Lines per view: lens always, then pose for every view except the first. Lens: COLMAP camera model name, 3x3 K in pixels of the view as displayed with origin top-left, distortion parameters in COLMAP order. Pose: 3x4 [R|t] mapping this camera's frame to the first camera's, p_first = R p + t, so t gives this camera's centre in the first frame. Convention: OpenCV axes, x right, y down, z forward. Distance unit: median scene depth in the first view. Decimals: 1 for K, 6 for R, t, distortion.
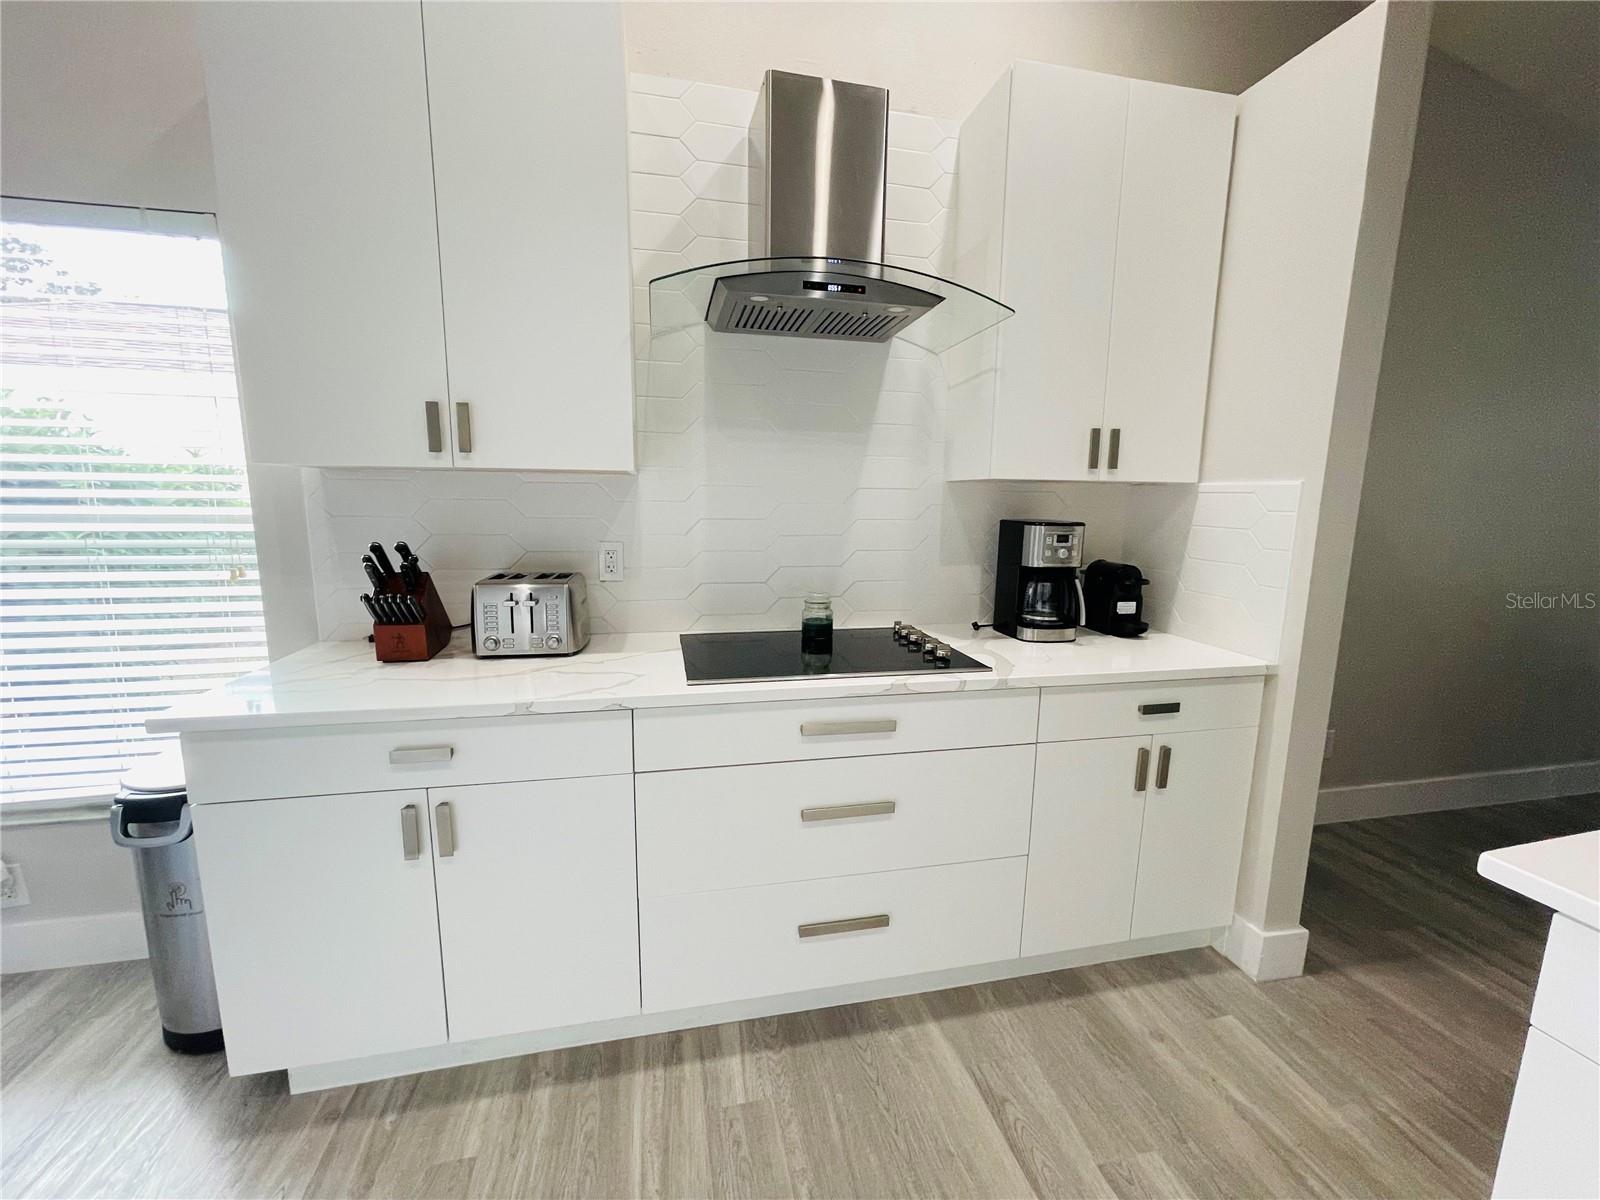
lens RADIAL K [[639.4, 0, 801.7], [0, 639.4, 606.7], [0, 0, 1]] dist [-0.001242, 0.000026]
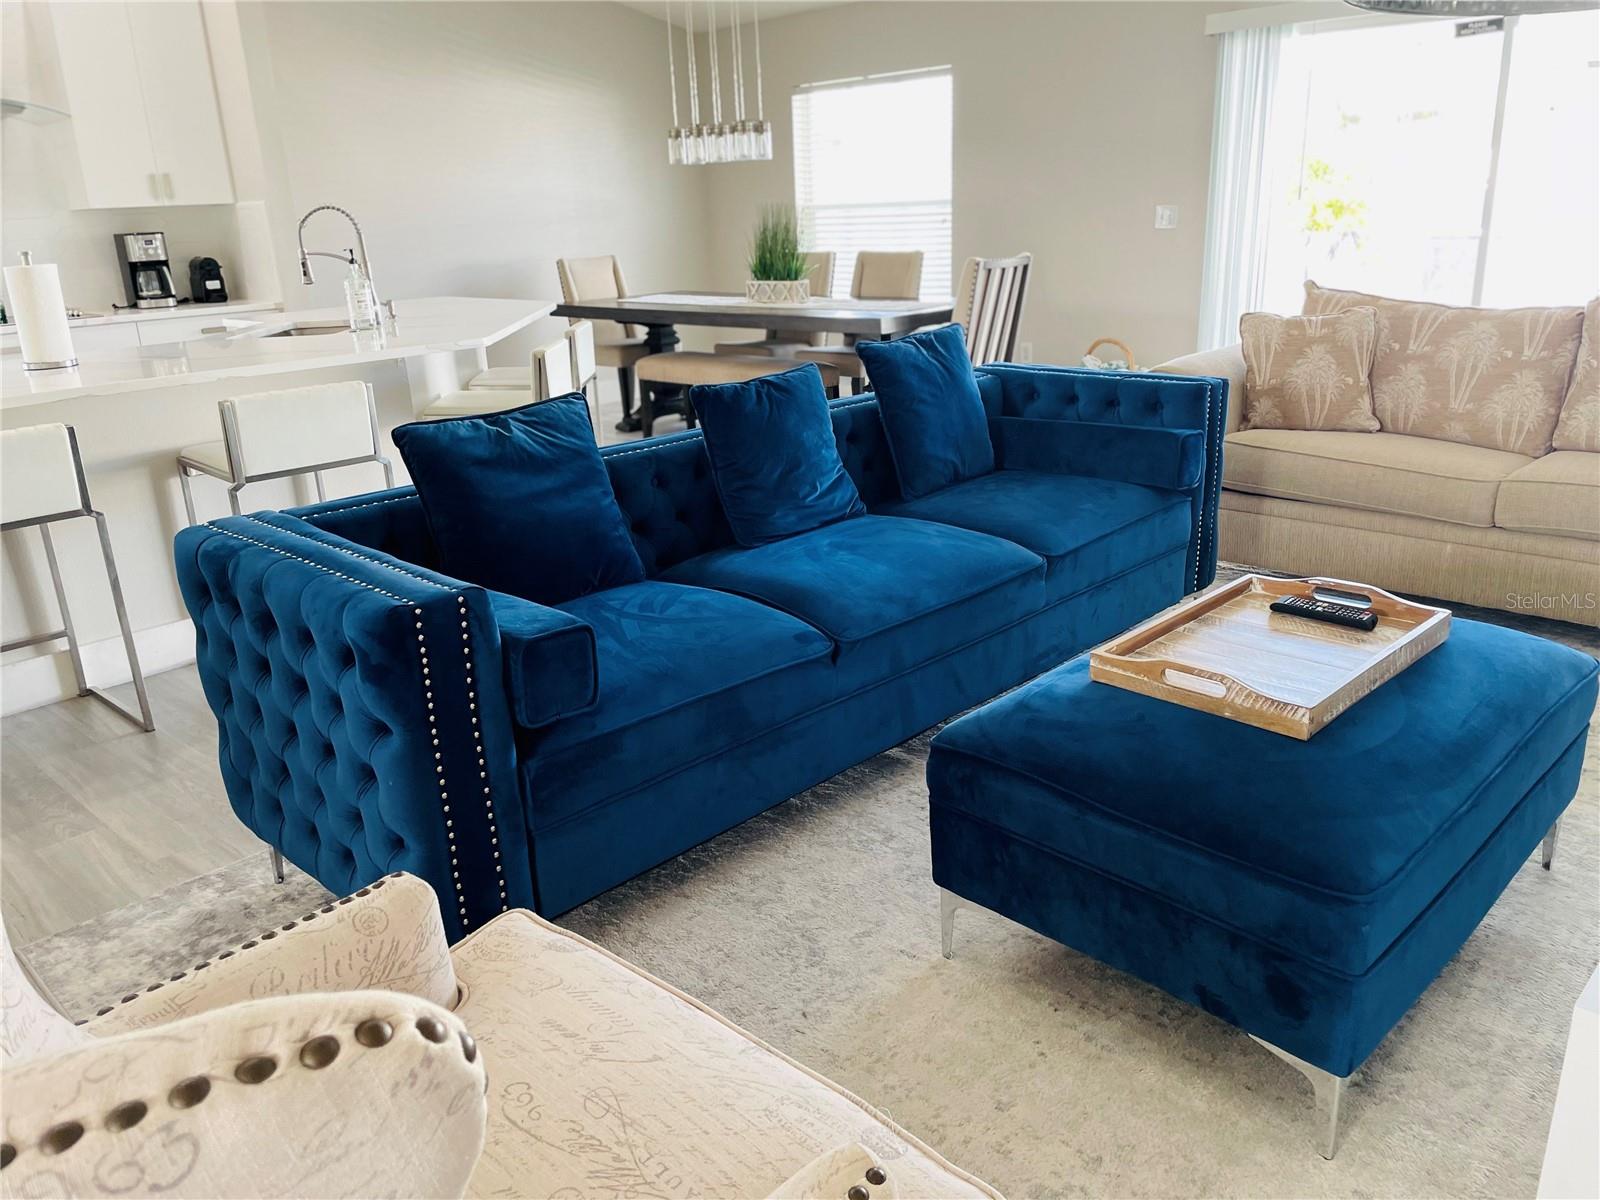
lens RADIAL K [[1234.0, 0, 795.3], [0, 1234.0, 592.3], [0, 0, 1]] dist [0.076380, -0.107592]
pose [[0.826831, -0.216460, 0.519130, -0.088565], [0.141039, 0.973282, 0.181191, 0.442729], [-0.544481, -0.076597, 0.835269, -2.800842]]
